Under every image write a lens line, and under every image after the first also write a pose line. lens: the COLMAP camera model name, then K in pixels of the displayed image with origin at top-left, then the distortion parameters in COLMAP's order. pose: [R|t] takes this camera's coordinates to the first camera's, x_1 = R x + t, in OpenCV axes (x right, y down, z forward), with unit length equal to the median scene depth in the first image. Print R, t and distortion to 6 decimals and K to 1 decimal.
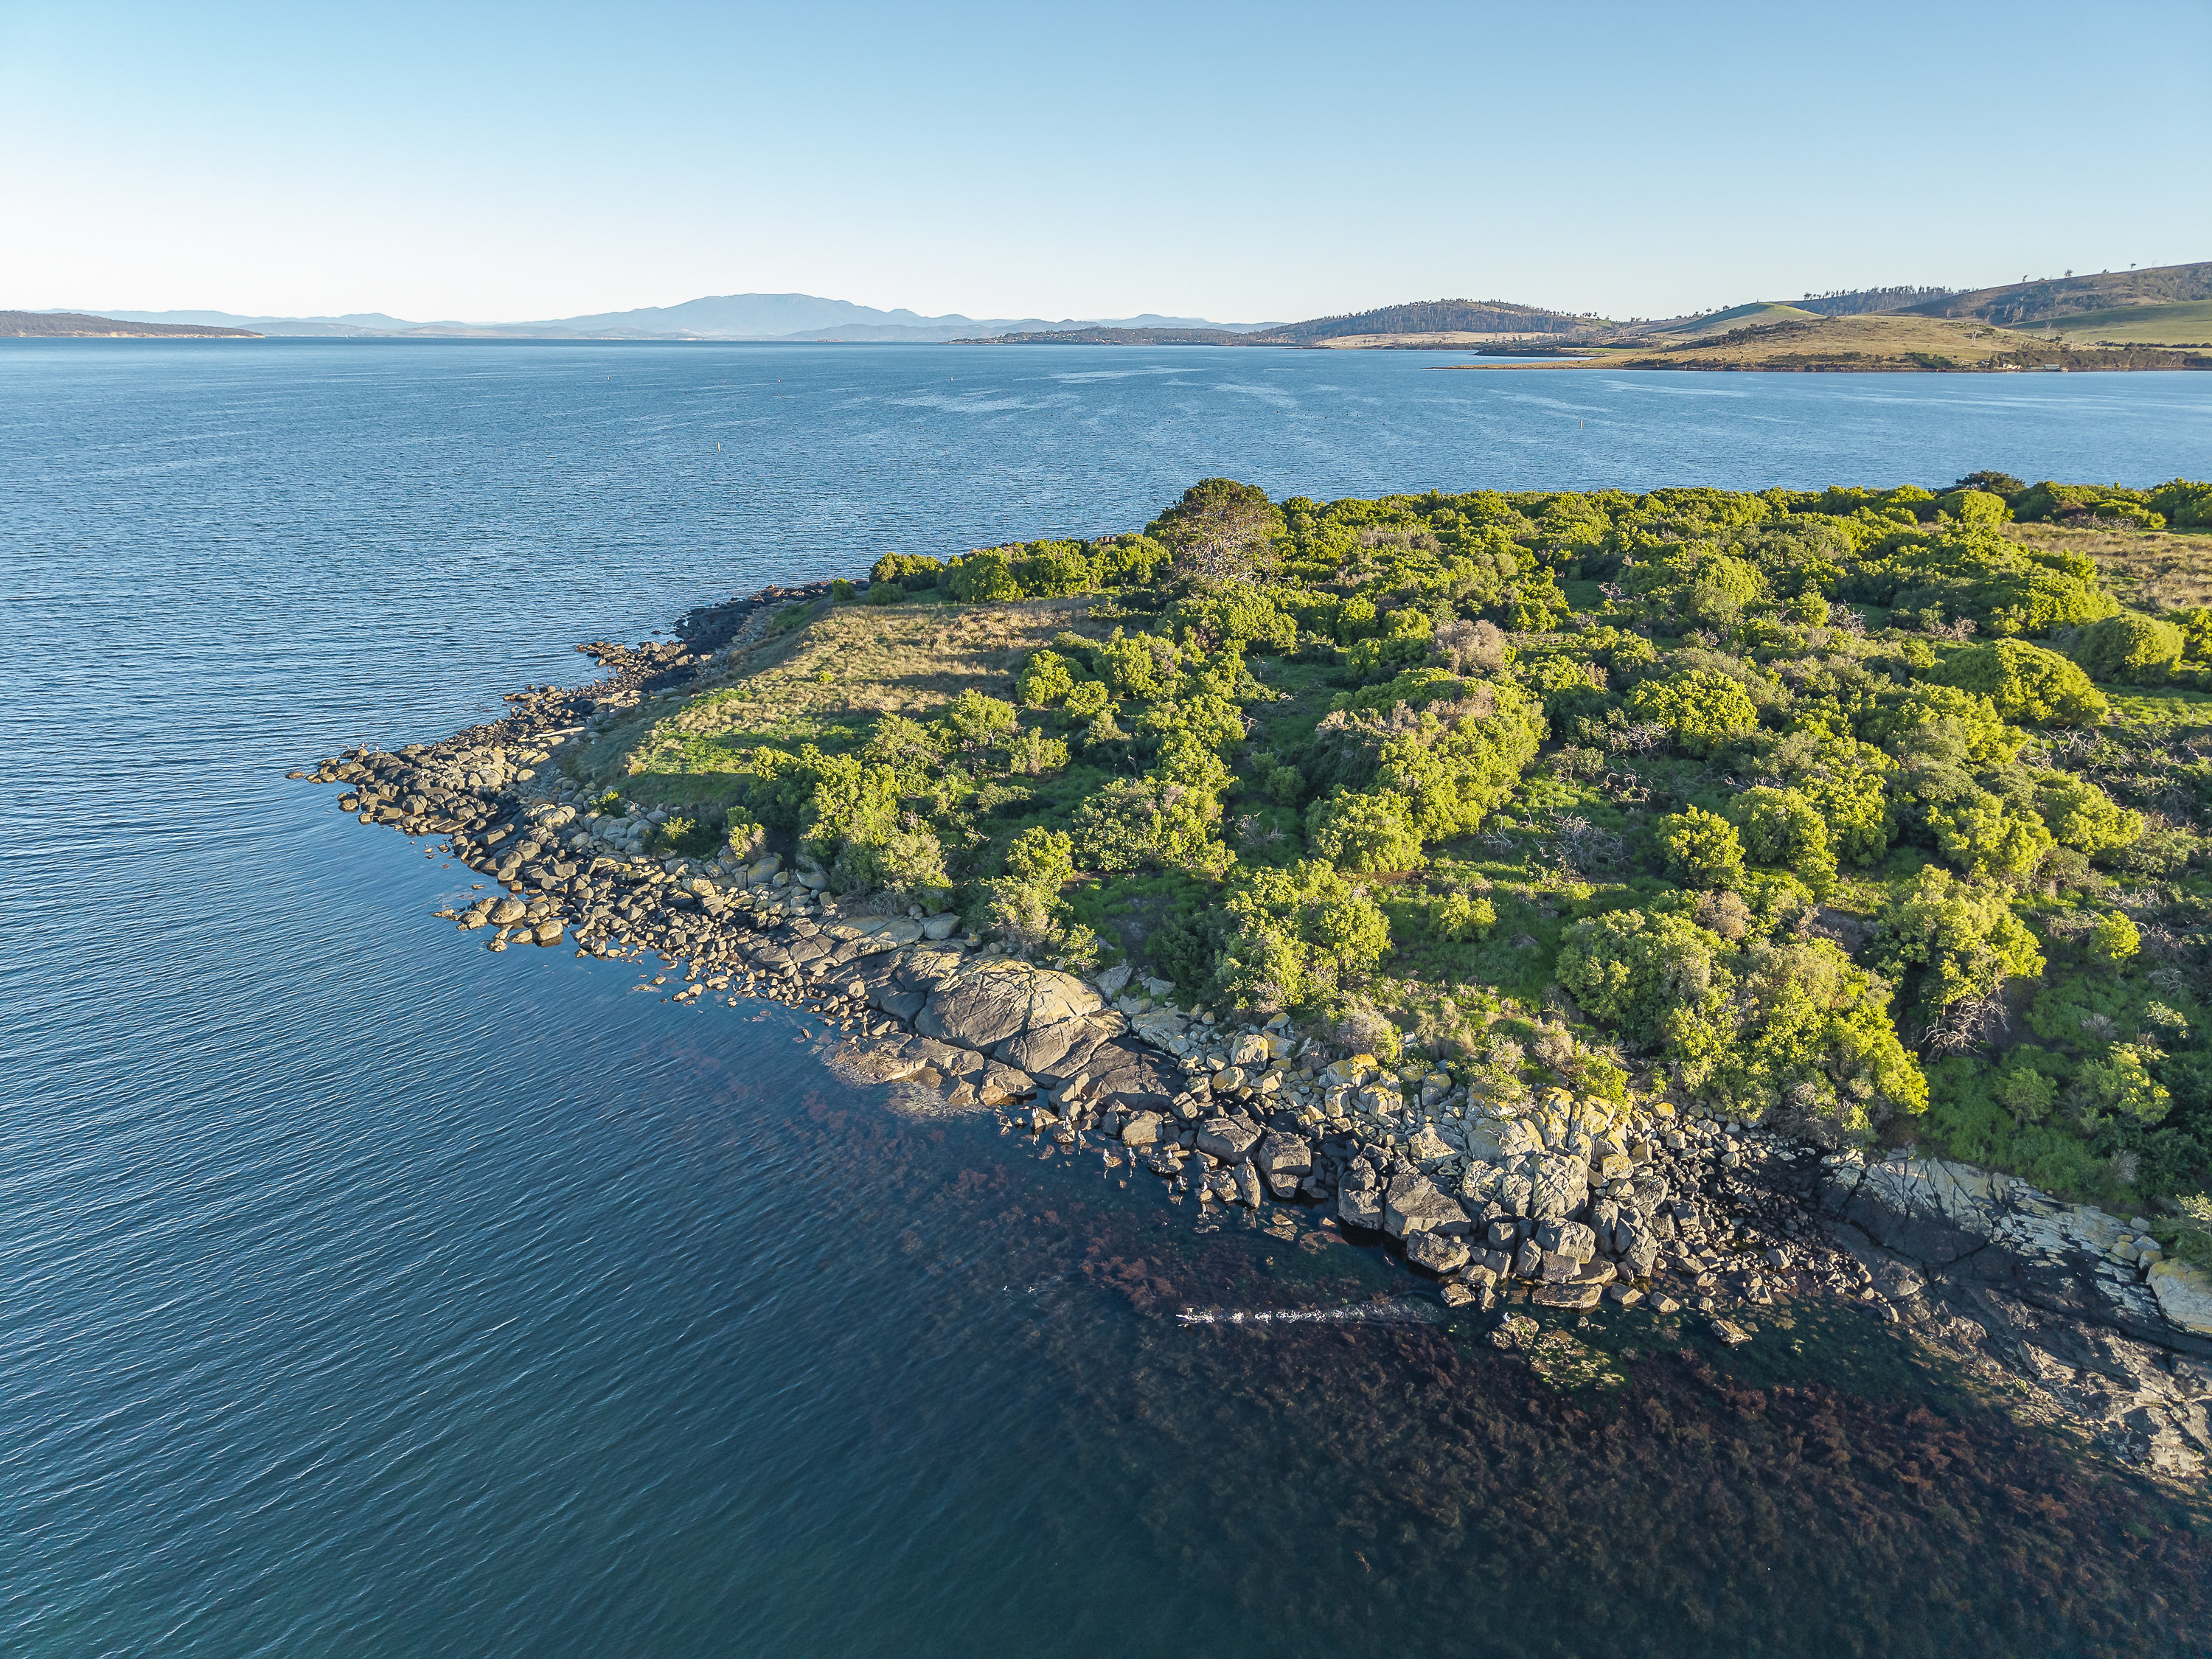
lens RADIAL K [[1467.4, 0, 1106.0], [0, 1467.4, 829.5], [0, 0, 1]] dist [0.052893, -0.036088]
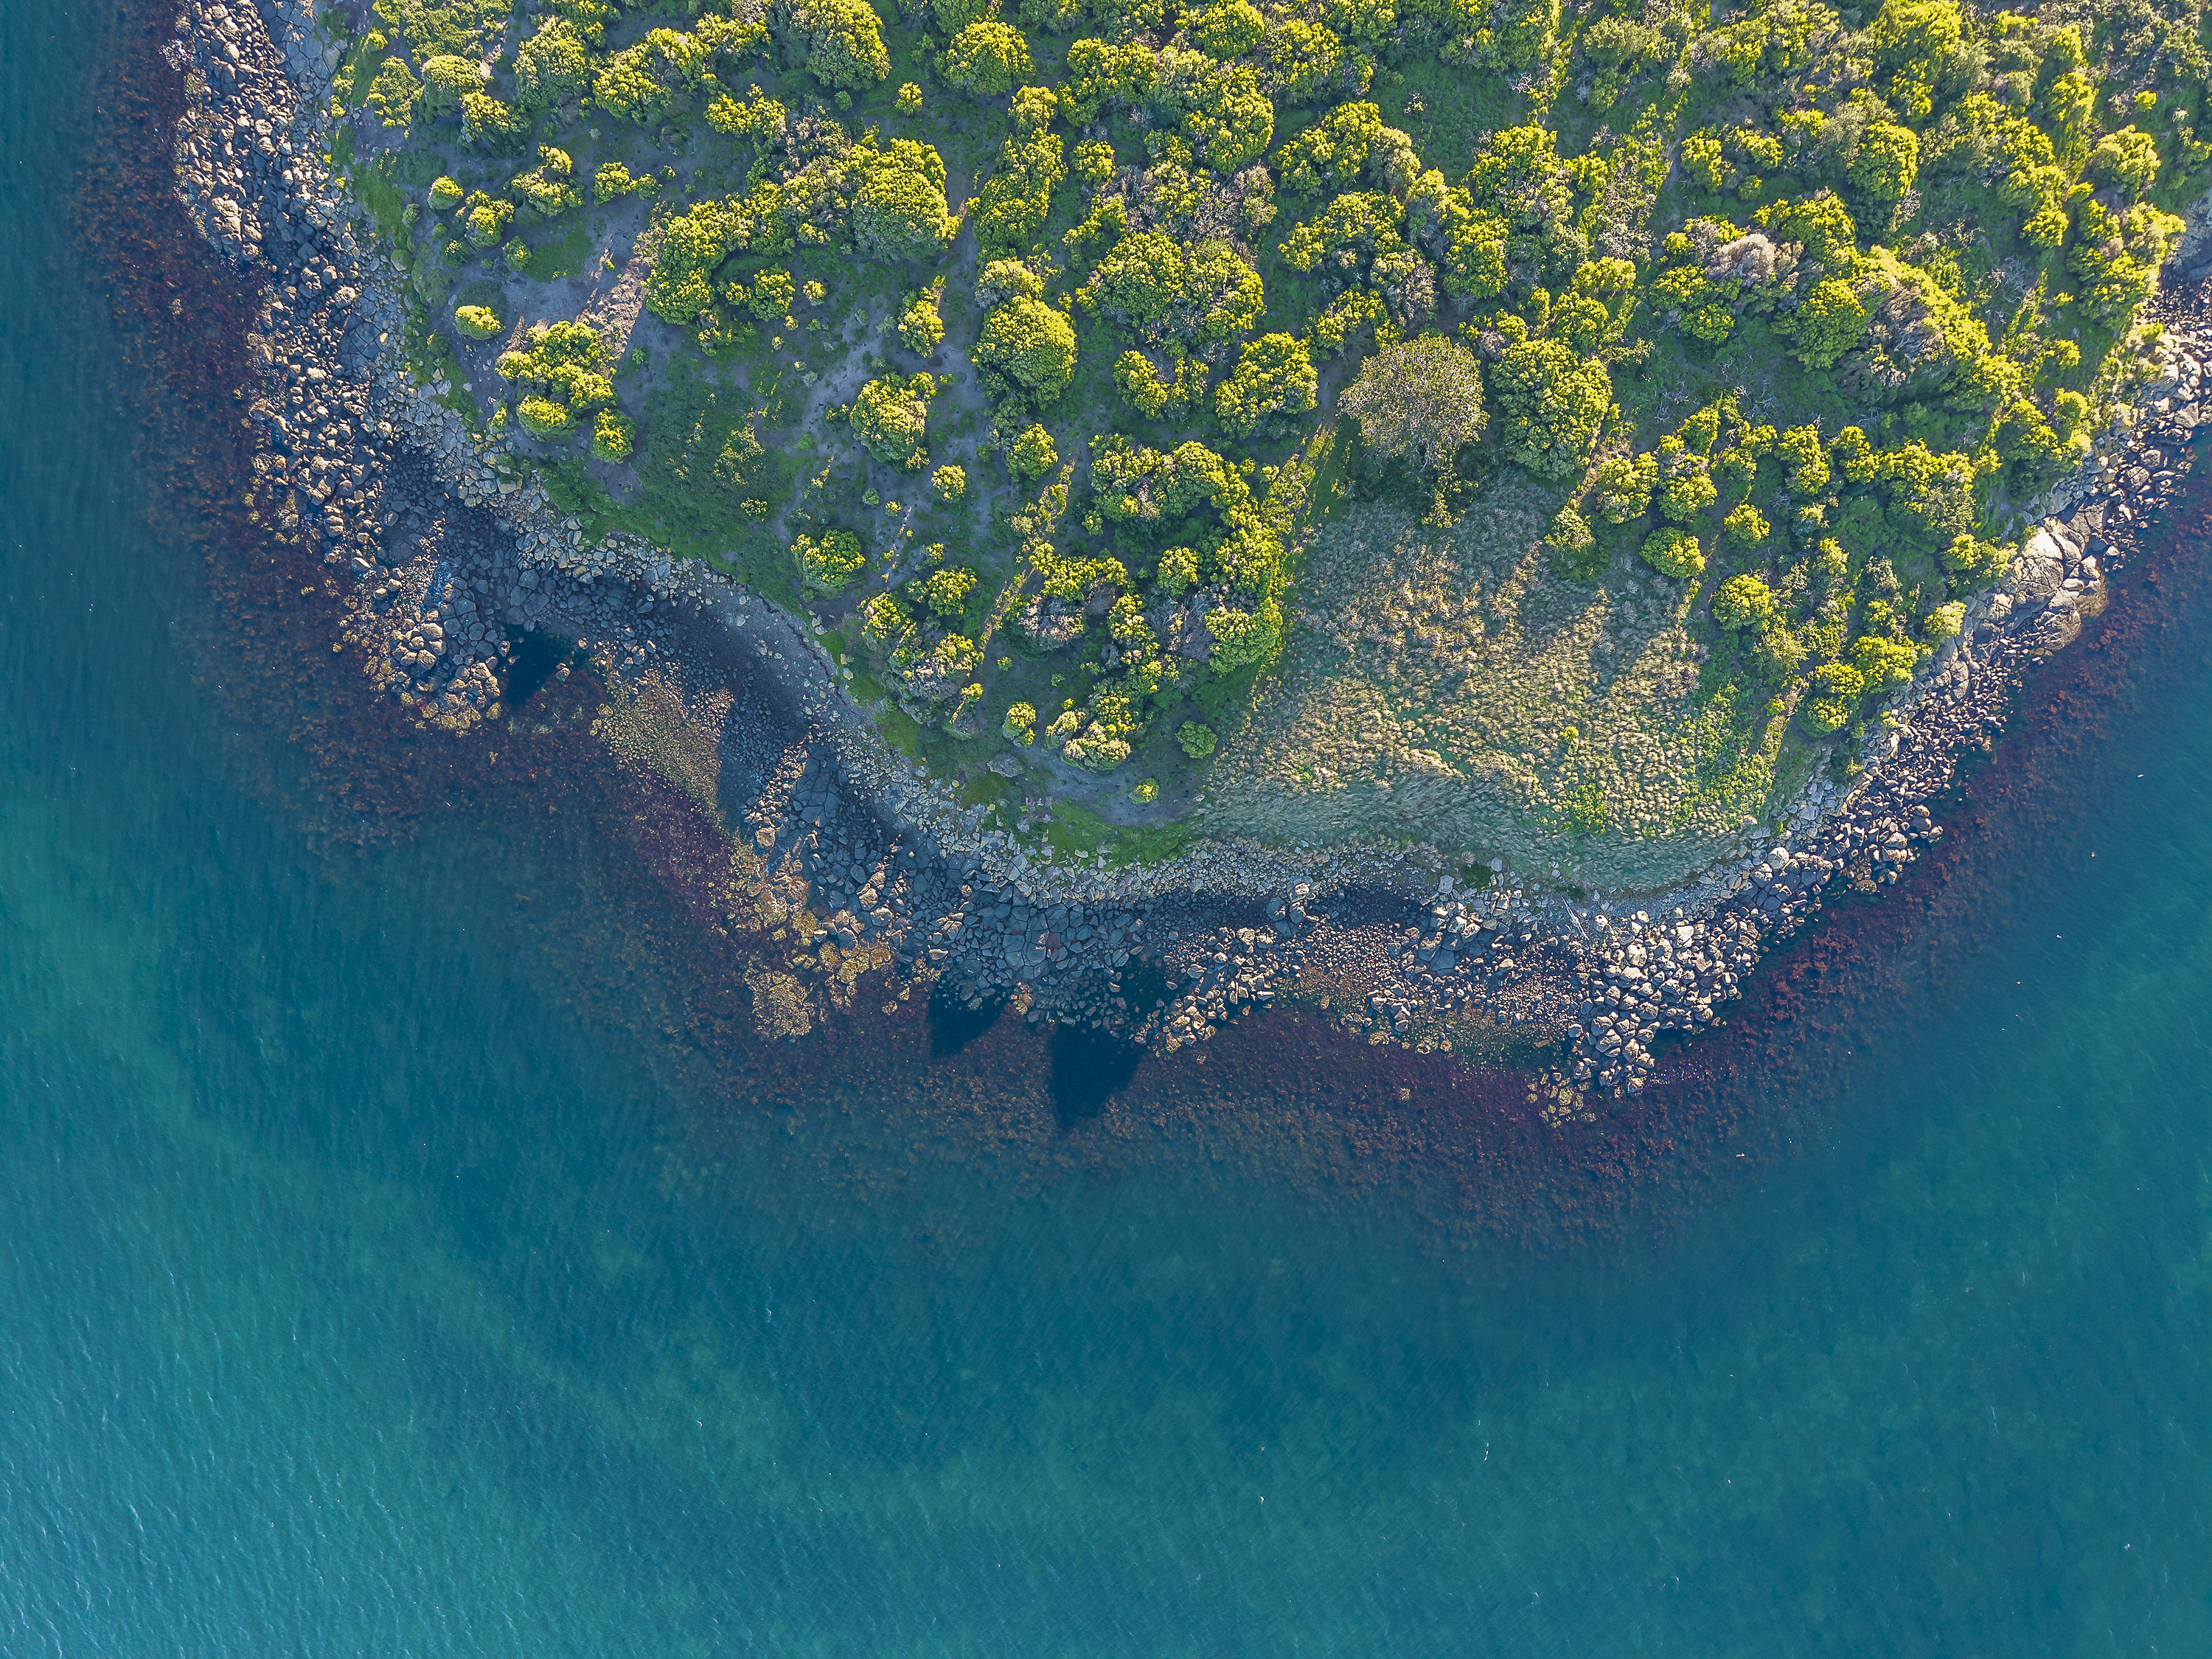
lens RADIAL K [[1467.4, 0, 1106.0], [0, 1467.4, 829.5], [0, 0, 1]] dist [0.052893, -0.036088]
pose [[-0.004386, -0.999880, -0.014835, -0.381695], [0.303913, -0.015467, 0.952574, -2.237497], [-0.952690, -0.000331, 0.303944, 1.490388]]
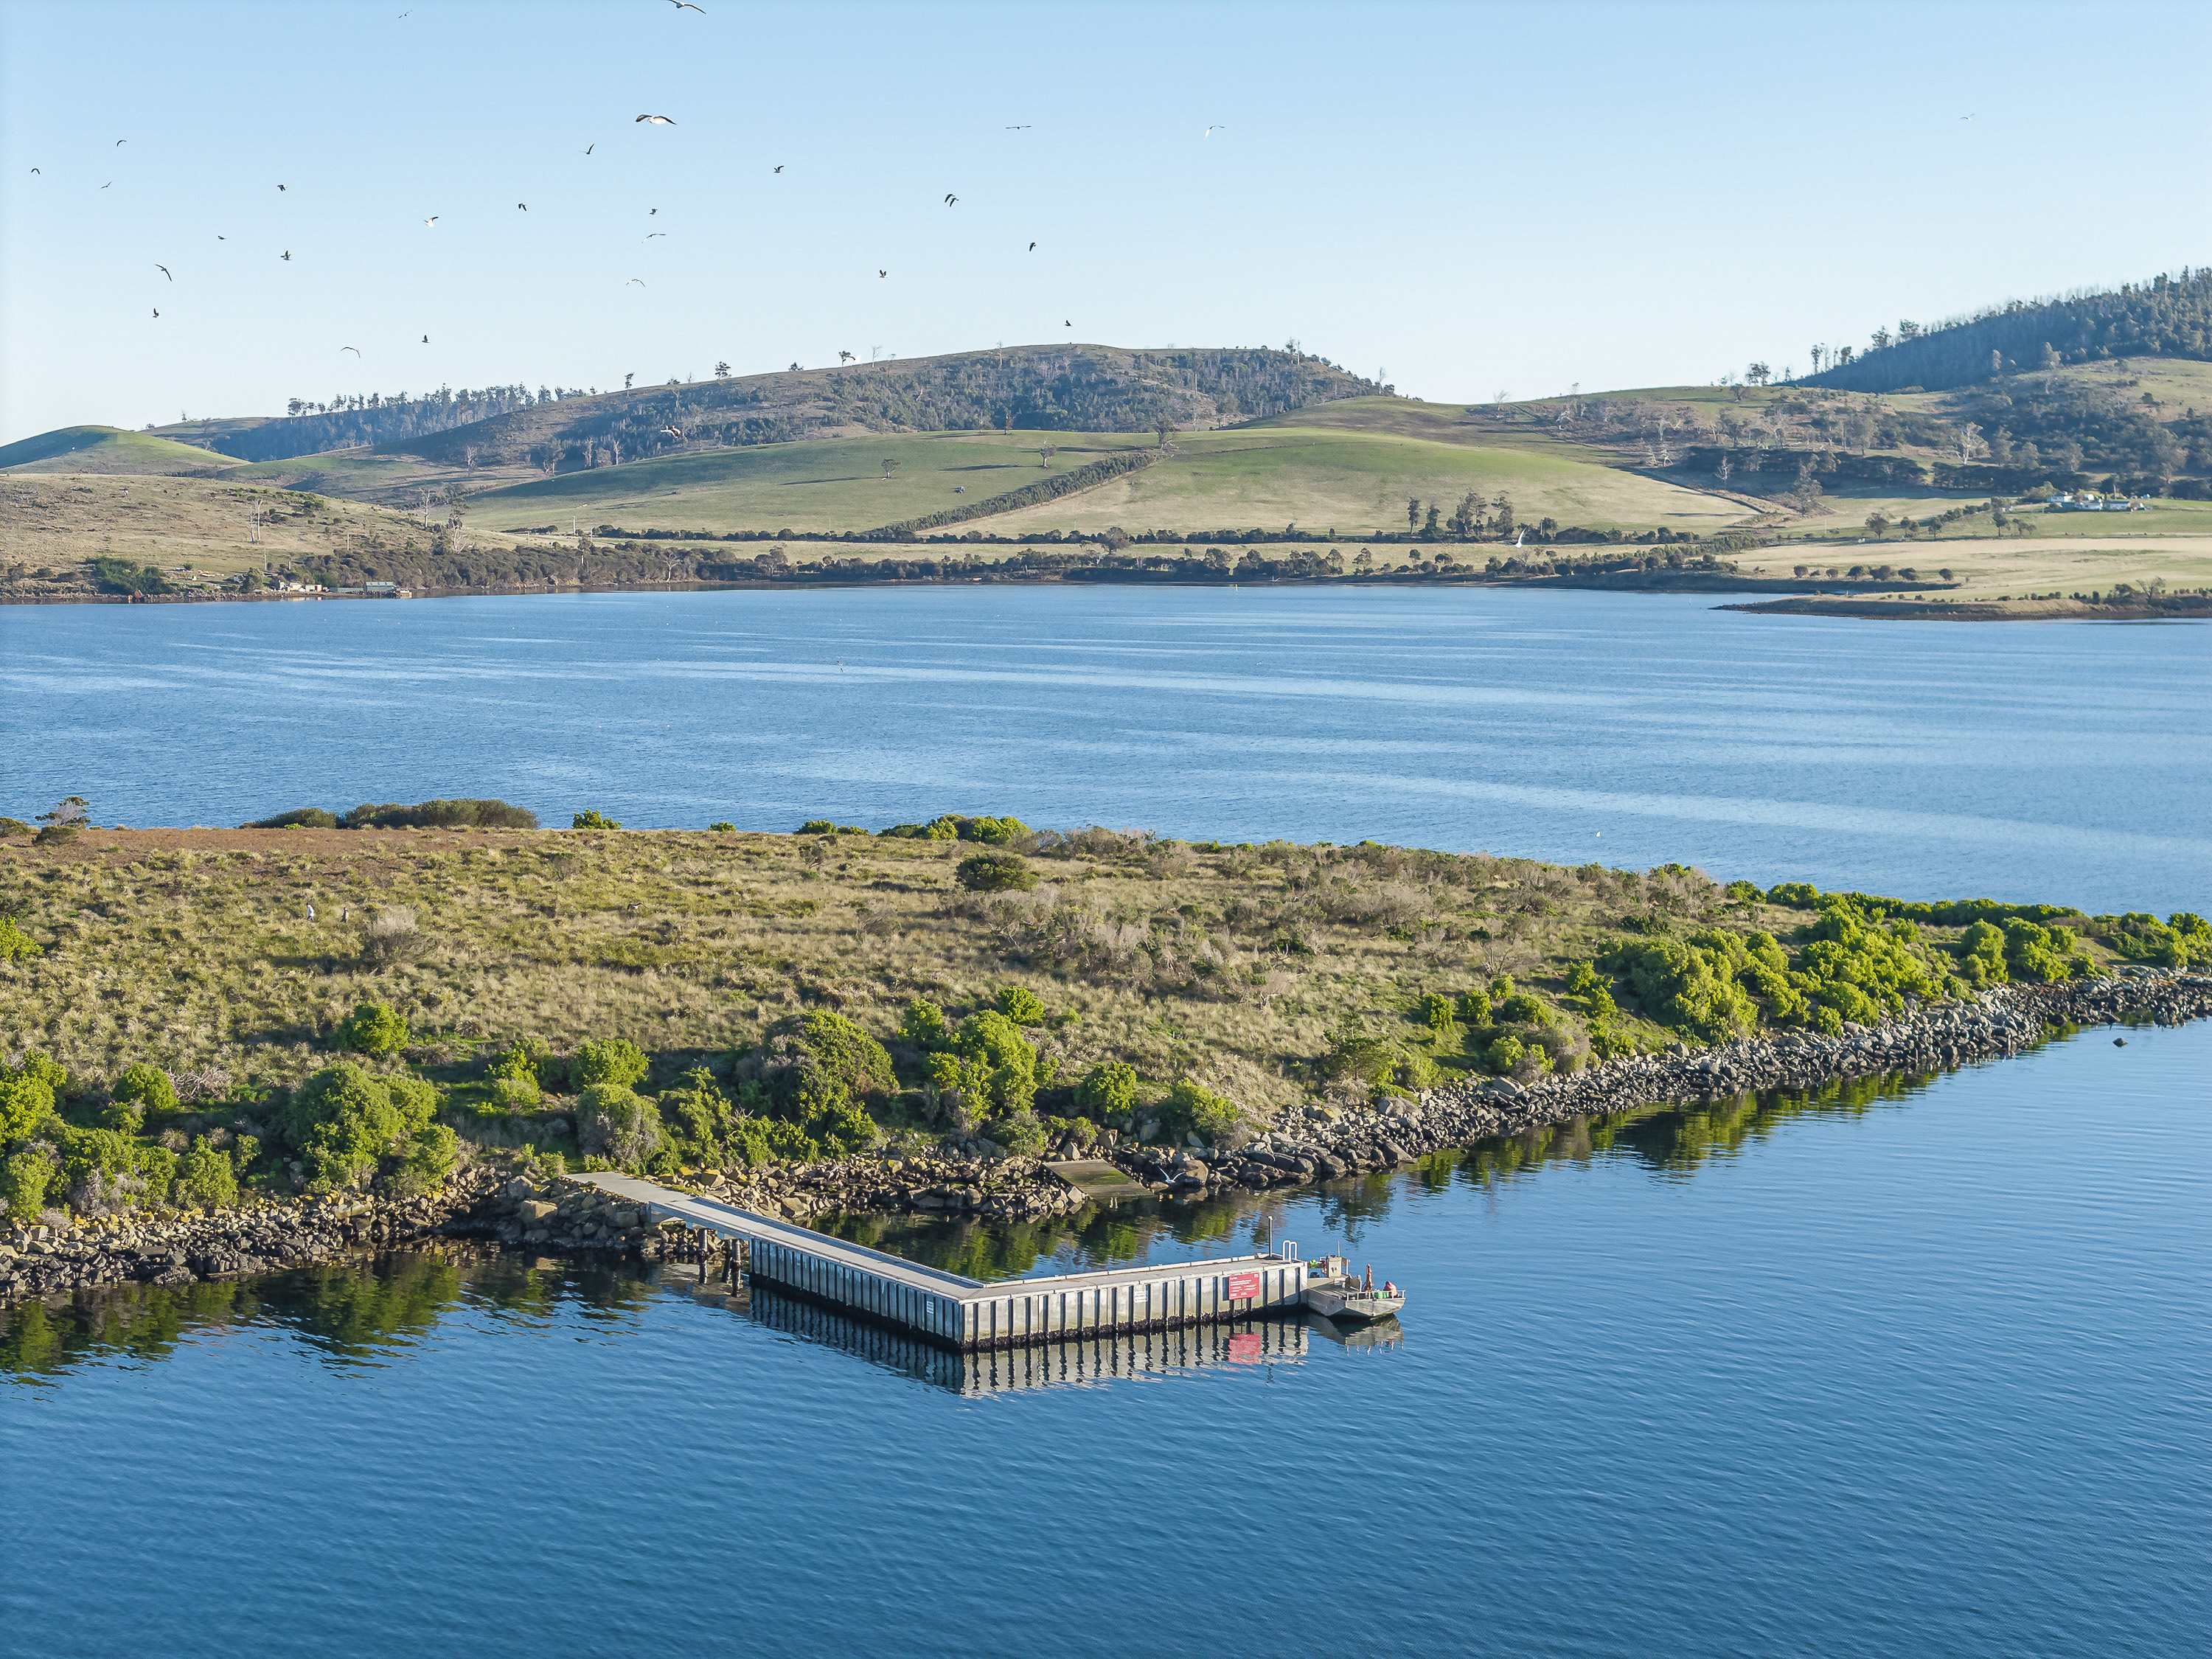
lens RADIAL K [[4277.7, 0, 1106.0], [0, 4277.7, 829.5], [0, 0, 1]] dist [-0.009229, -0.105749]
pose [[0.840441, -0.050465, 0.539549, 2.244626], [0.178535, 0.965852, -0.187761, 0.878606], [-0.511649, 0.254131, 0.820751, -3.202510]]
